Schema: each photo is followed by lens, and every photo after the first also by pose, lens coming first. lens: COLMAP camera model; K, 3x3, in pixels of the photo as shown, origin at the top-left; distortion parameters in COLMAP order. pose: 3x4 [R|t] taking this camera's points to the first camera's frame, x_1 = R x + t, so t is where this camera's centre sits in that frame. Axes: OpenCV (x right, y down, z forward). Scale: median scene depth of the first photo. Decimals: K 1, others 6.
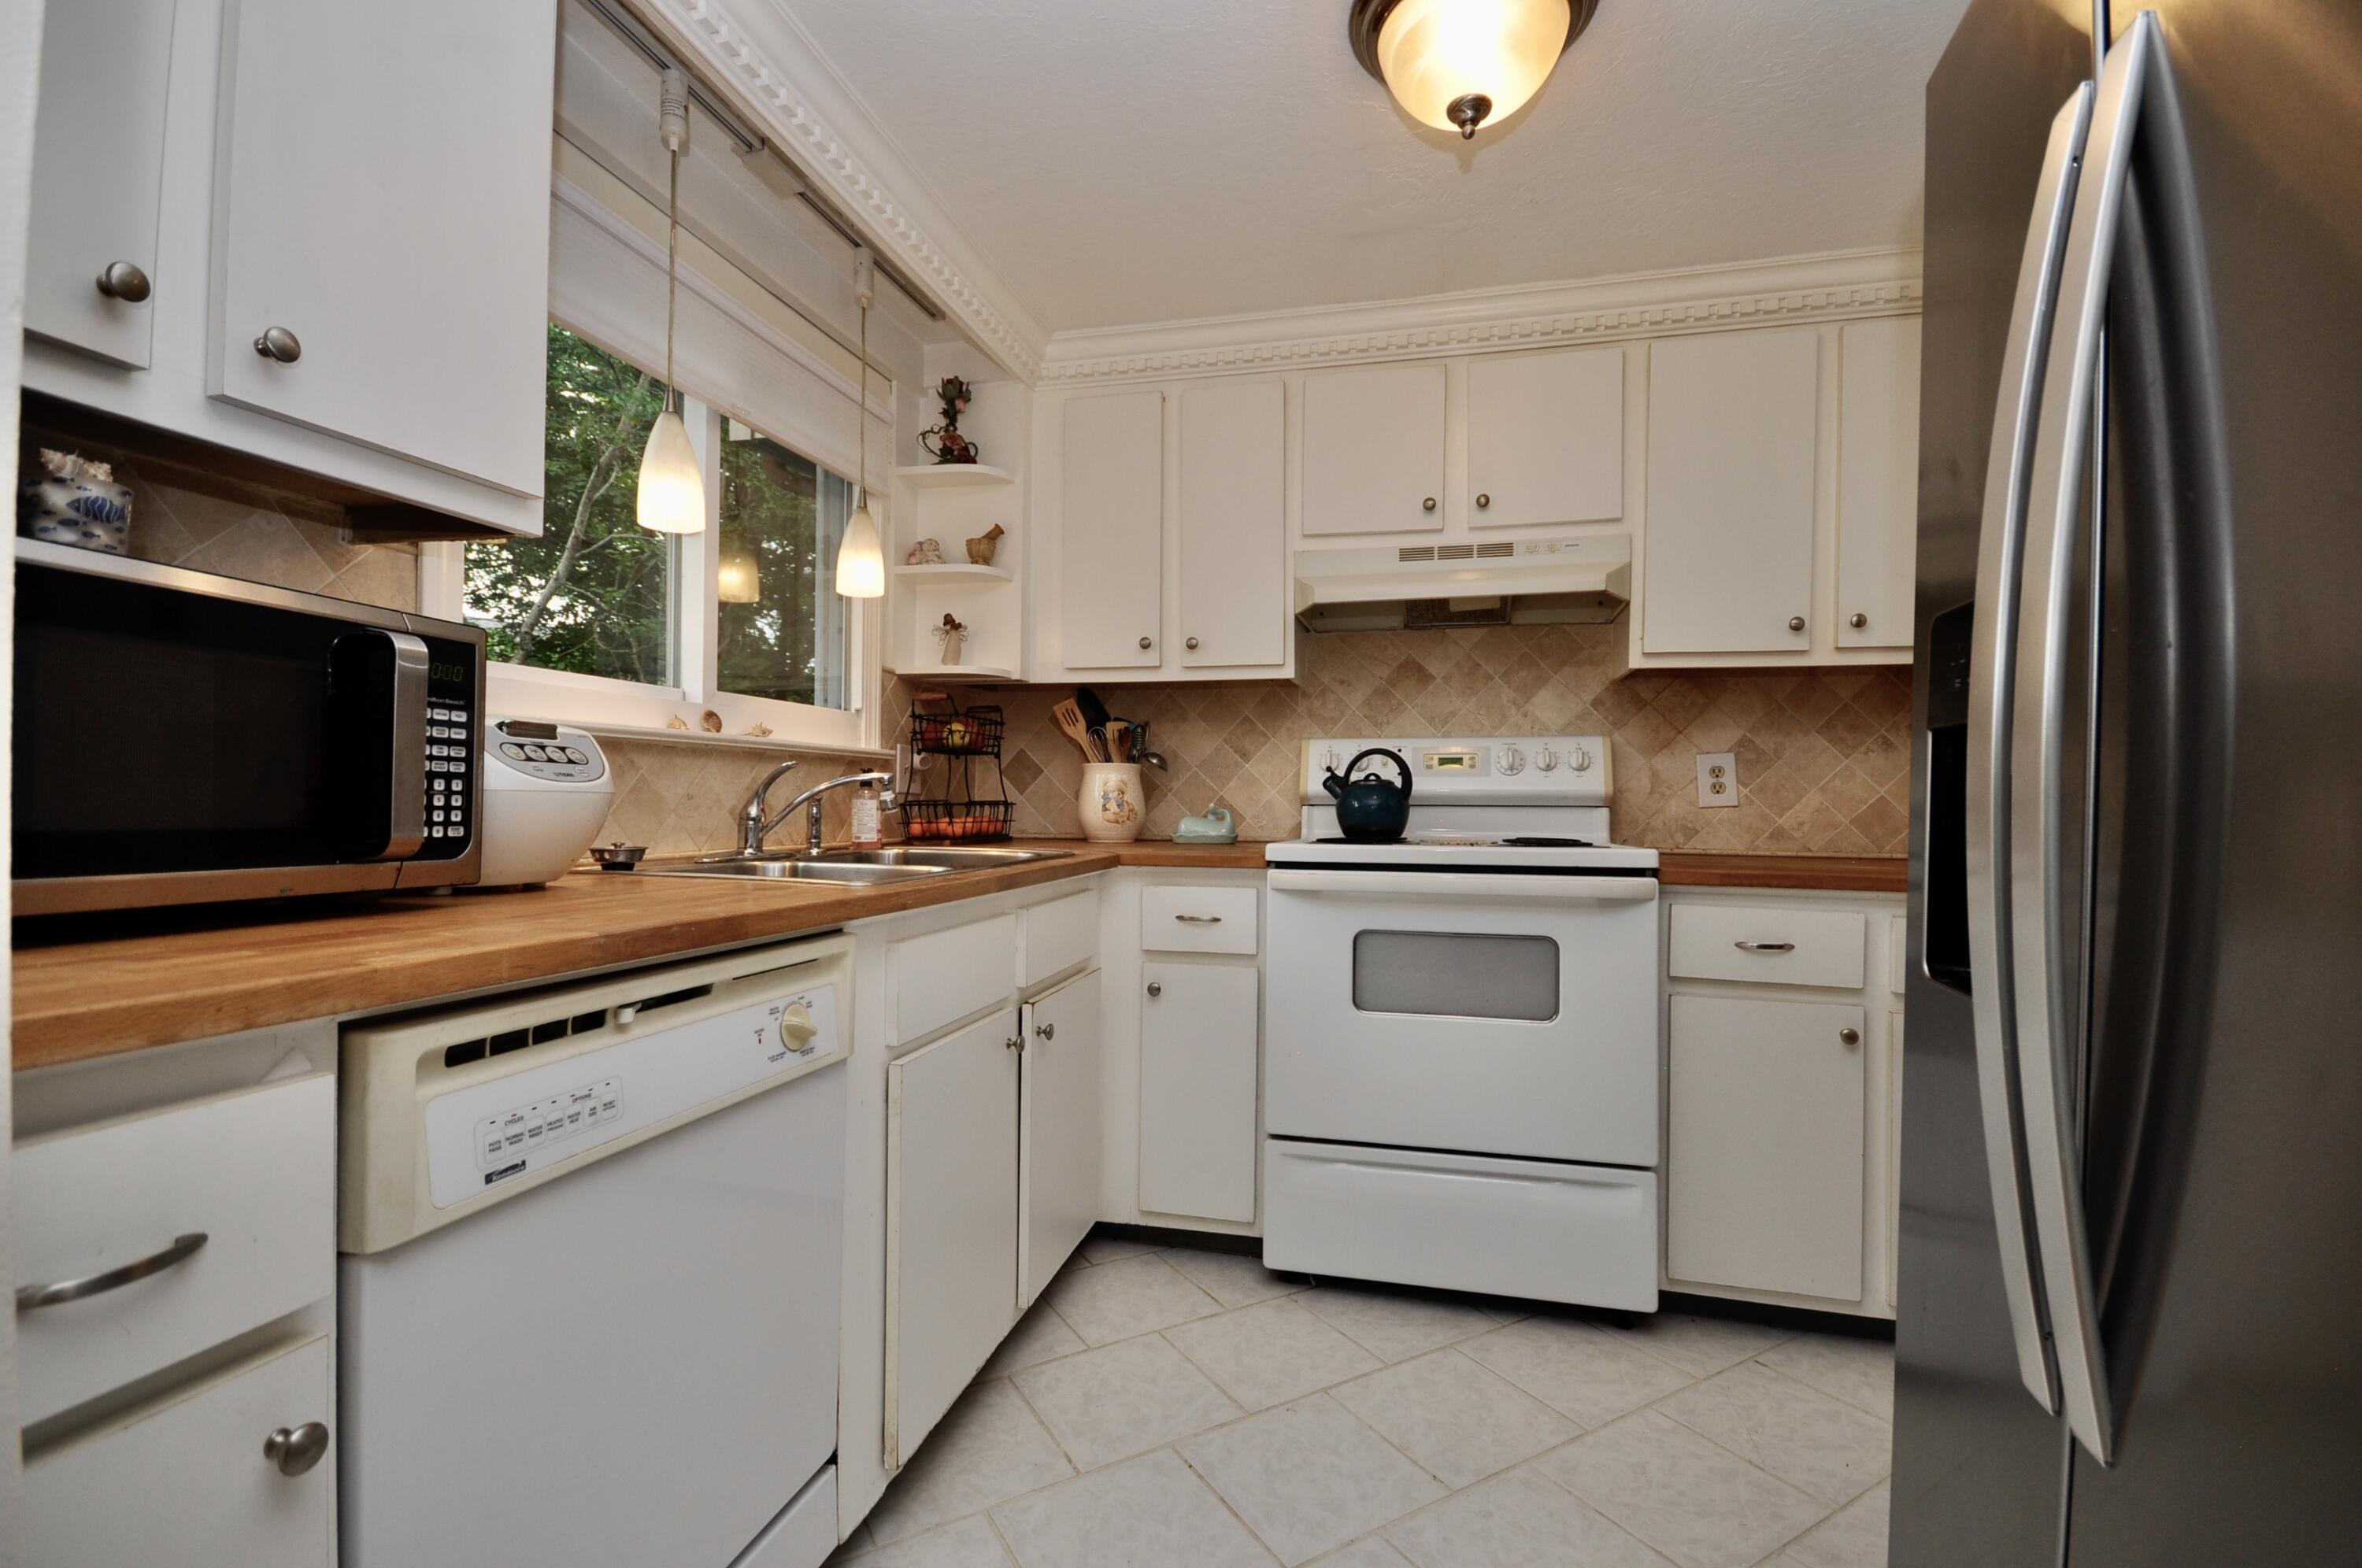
lens RADIAL K [[1047.4, 0, 1163.0], [0, 1047.4, 790.7], [0, 0, 1]] dist [-0.001112, -0.000217]
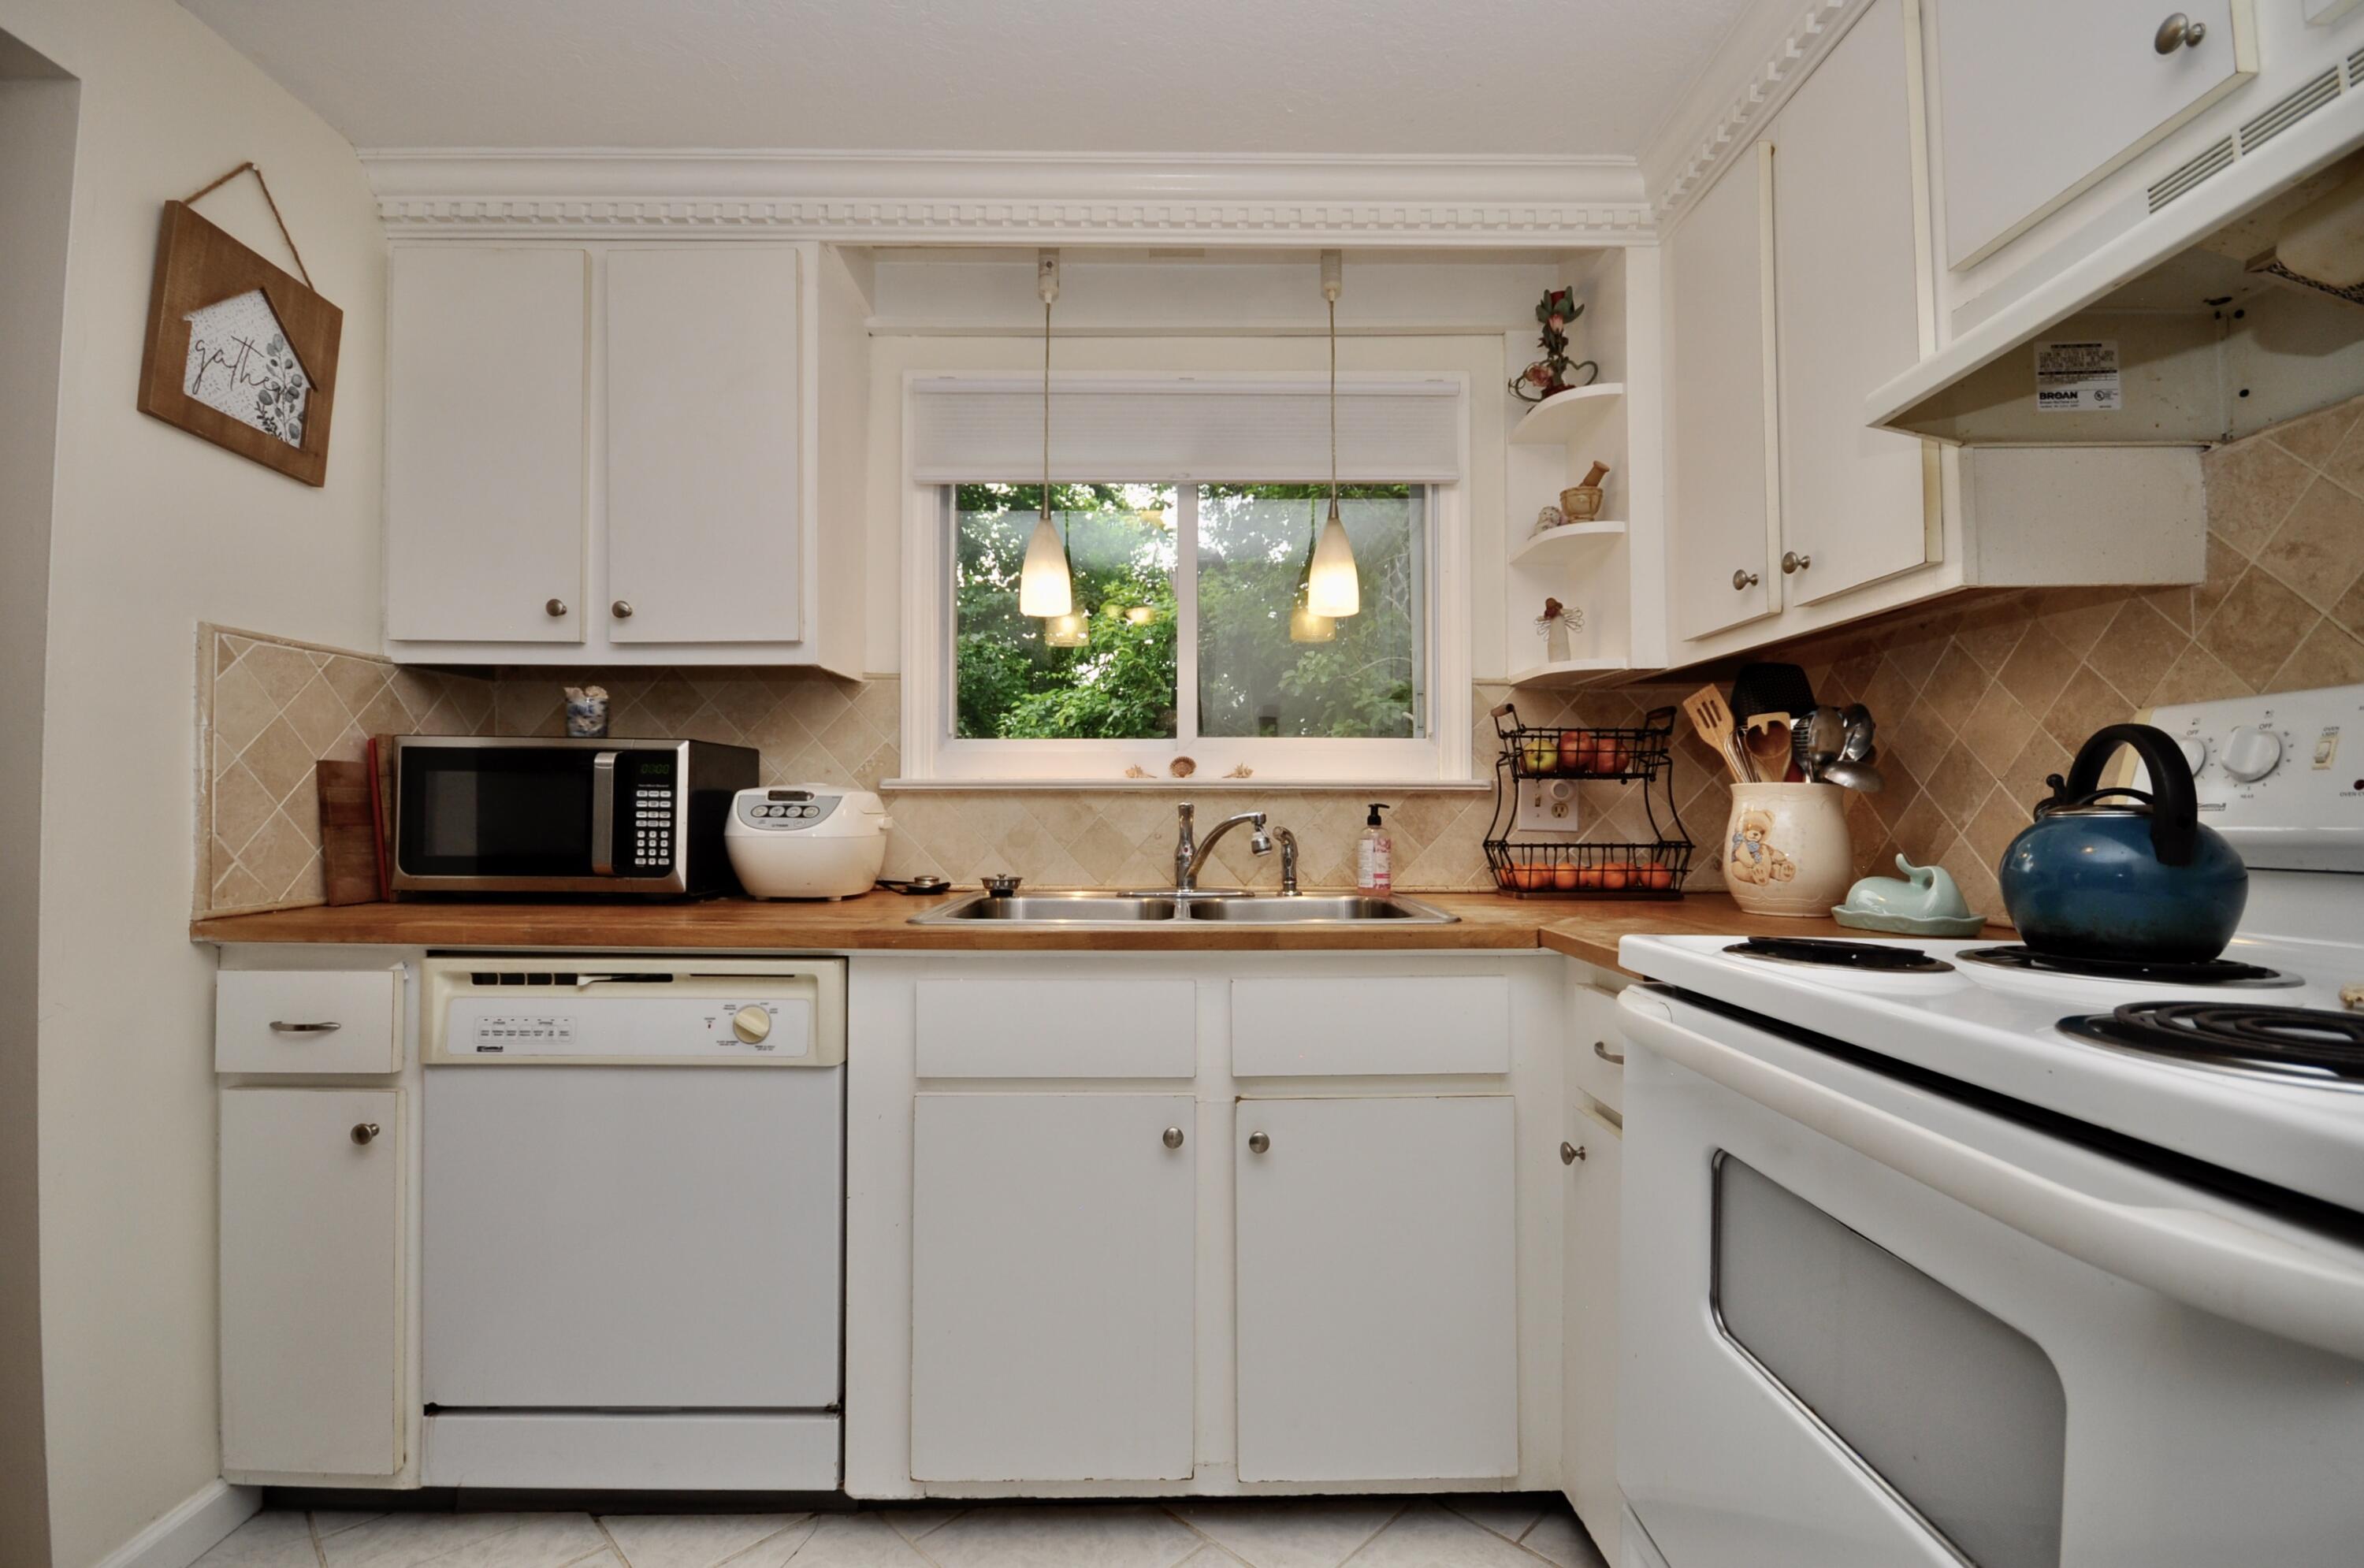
lens RADIAL K [[1048.3, 0, 1164.8], [0, 1048.3, 792.5], [0, 0, 1]] dist [-0.001112, -0.000217]
pose [[0.252677, -0.027825, -0.967151, 1.168810], [0.009202, 0.999610, -0.026355, -0.020891], [0.967507, -0.002241, 0.252834, 1.344230]]
